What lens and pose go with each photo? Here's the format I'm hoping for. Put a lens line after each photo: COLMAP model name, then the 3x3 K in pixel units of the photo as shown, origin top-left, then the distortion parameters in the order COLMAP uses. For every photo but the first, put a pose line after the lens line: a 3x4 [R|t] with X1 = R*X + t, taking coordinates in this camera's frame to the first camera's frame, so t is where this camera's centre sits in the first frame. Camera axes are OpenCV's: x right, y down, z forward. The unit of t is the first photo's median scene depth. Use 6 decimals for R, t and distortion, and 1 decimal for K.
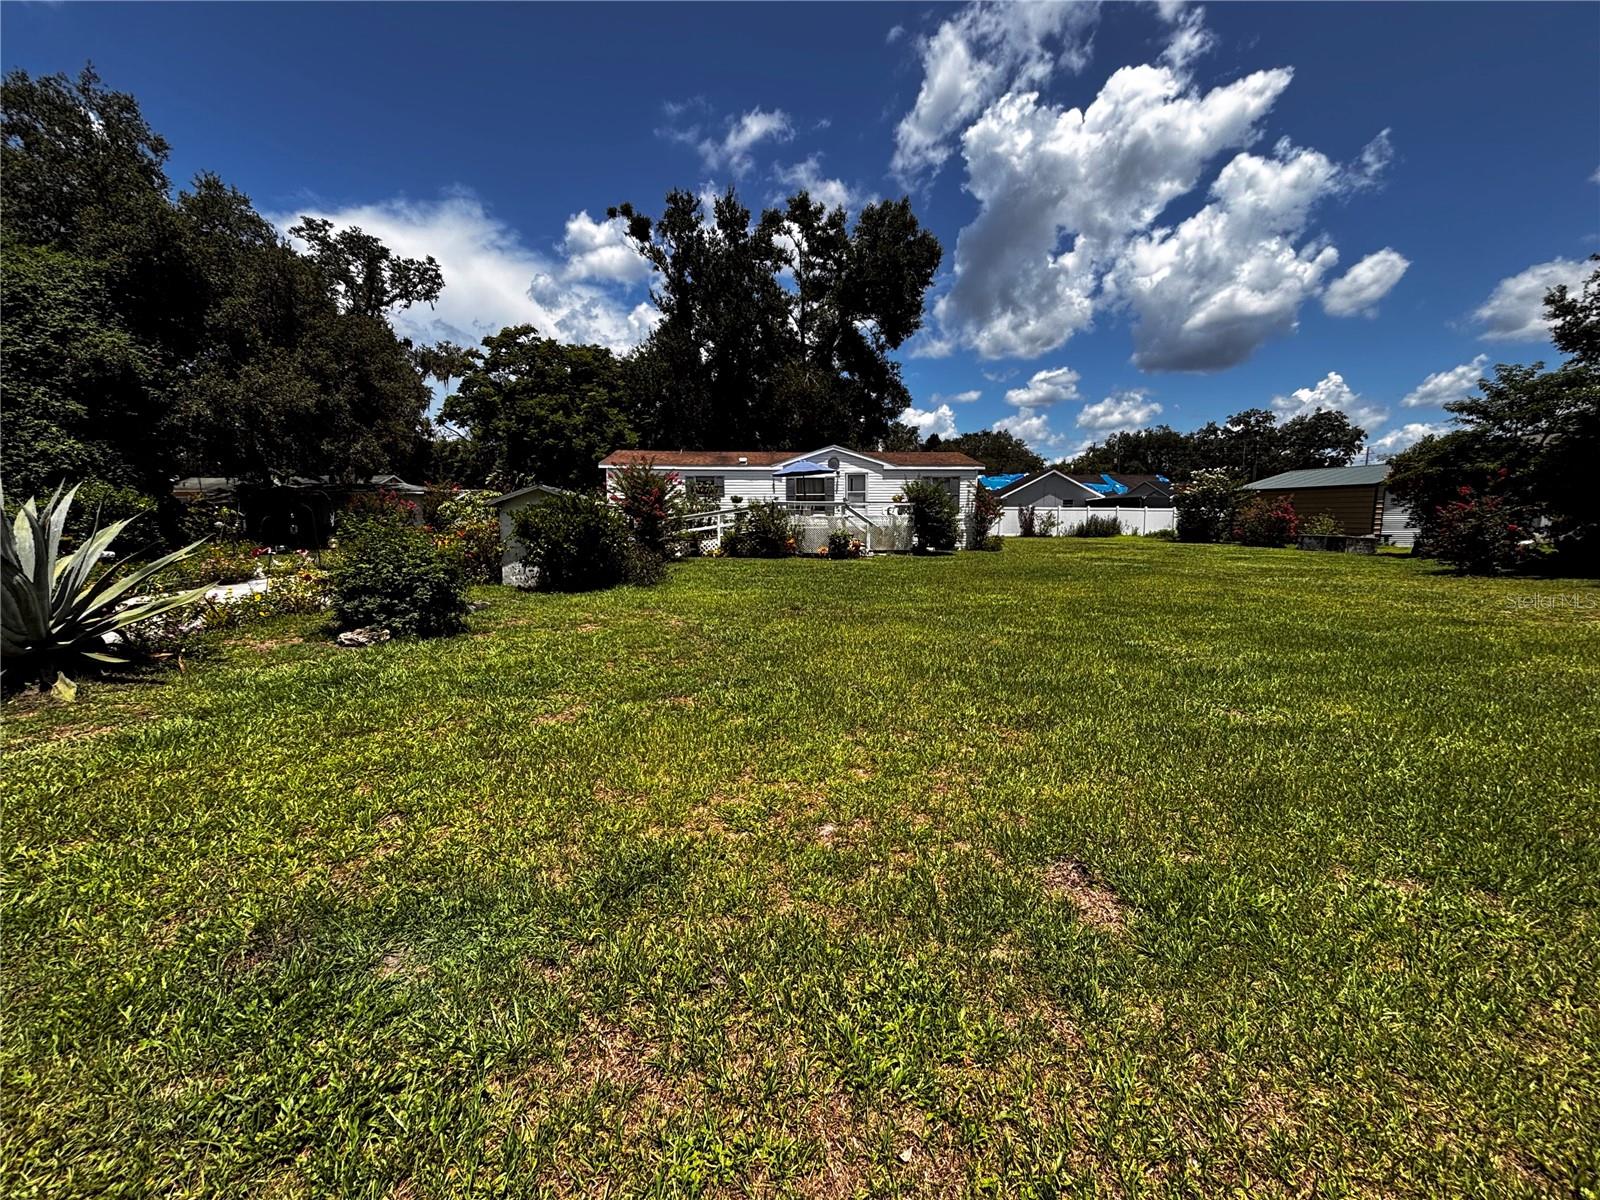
lens RADIAL K [[642.0, 0, 798.8], [0, 642.0, 598.5], [0, 0, 1]] dist [-0.001815, -0.000454]
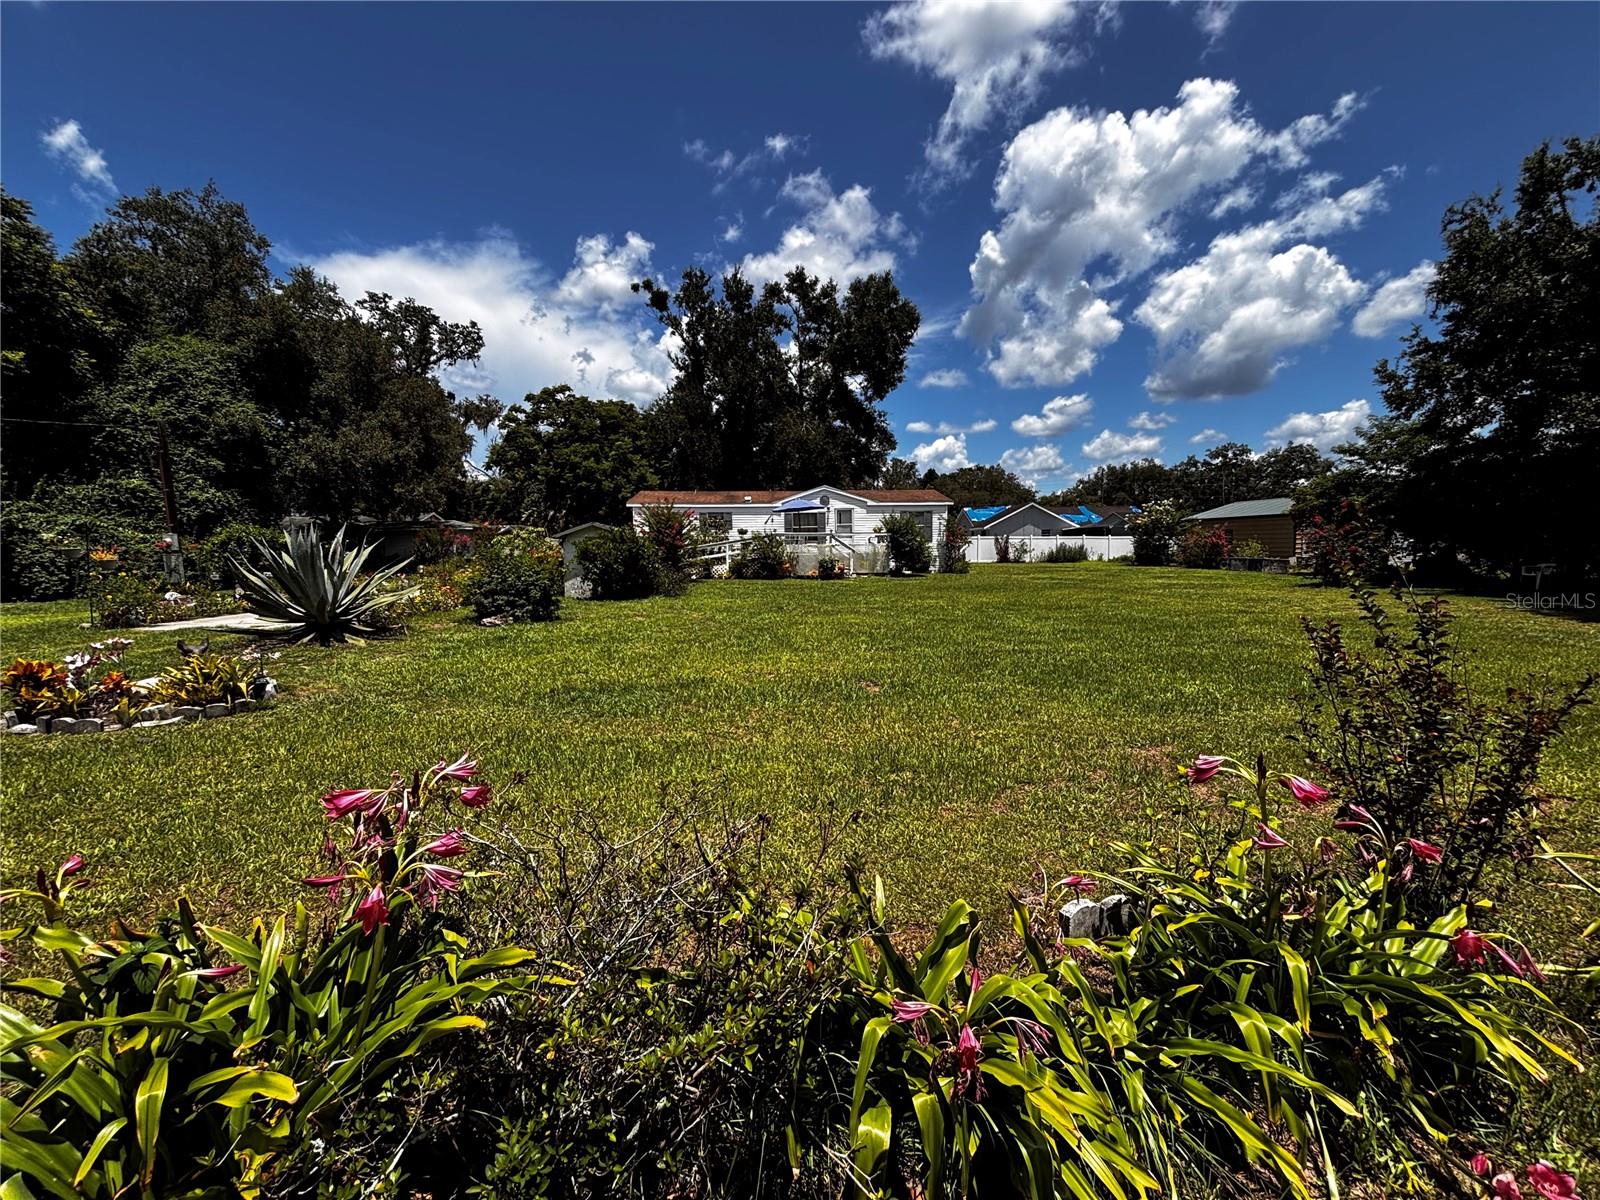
lens RADIAL K [[642.0, 0, 802.0], [0, 642.0, 601.3], [0, 0, 1]] dist [-0.001815, -0.000454]
pose [[0.999910, -0.007829, -0.010874, 0.019781], [0.007331, 0.998957, -0.045065, 0.022516], [0.011215, 0.044981, 0.998925, -0.142005]]
